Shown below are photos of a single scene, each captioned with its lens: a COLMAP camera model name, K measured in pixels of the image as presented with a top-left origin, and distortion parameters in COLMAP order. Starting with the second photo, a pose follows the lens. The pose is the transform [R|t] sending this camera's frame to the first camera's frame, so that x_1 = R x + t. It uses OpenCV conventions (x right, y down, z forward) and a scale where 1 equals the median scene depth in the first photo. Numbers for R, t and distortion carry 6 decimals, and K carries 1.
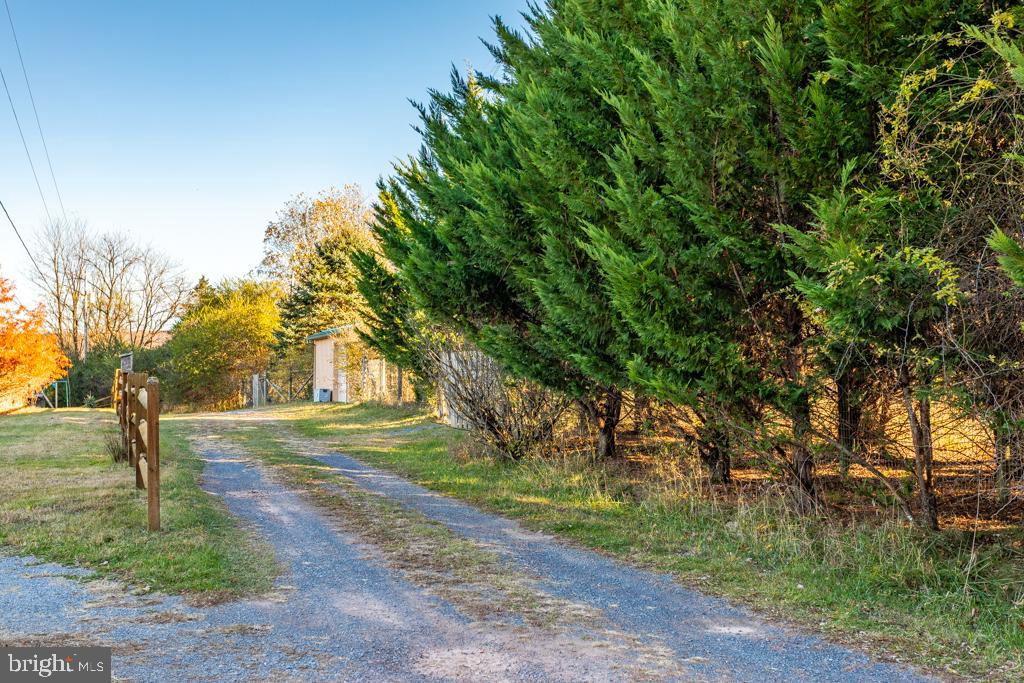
lens RADIAL K [[1175.1, 0, 509.7], [0, 1175.1, 320.8], [0, 0, 1]] dist [0.012328, 0.002840]
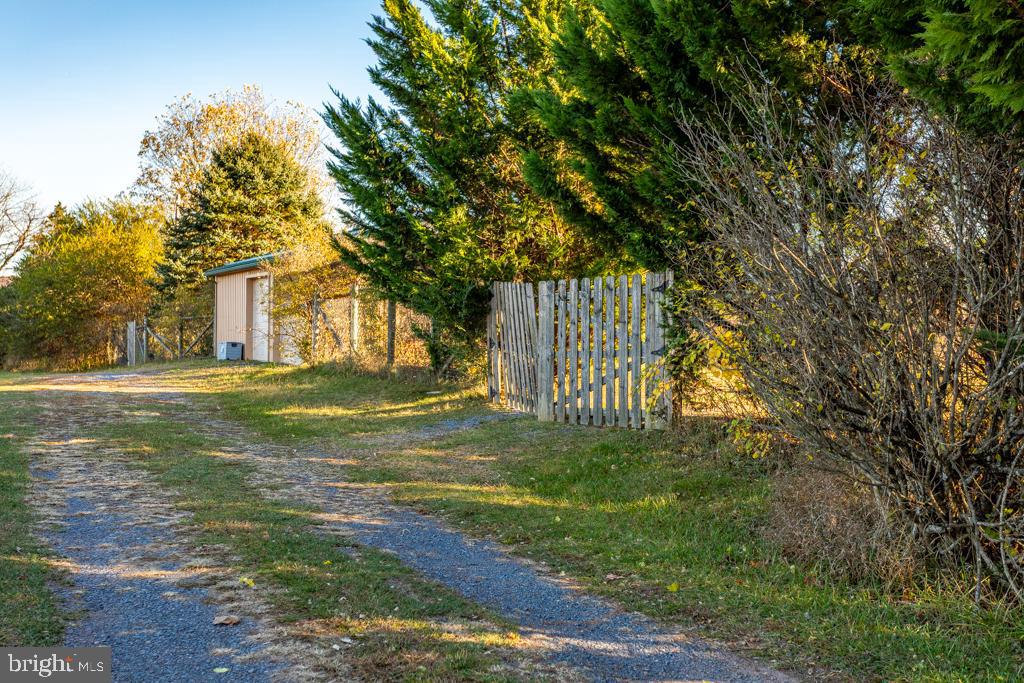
lens RADIAL K [[1175.1, 0, 509.7], [0, 1175.1, 320.8], [0, 0, 1]] dist [0.012328, 0.002840]
pose [[0.993837, 0.011295, 0.110277, -0.058473], [-0.015737, 0.999096, 0.039499, 0.011471], [-0.109732, -0.040991, 0.993116, 0.223631]]
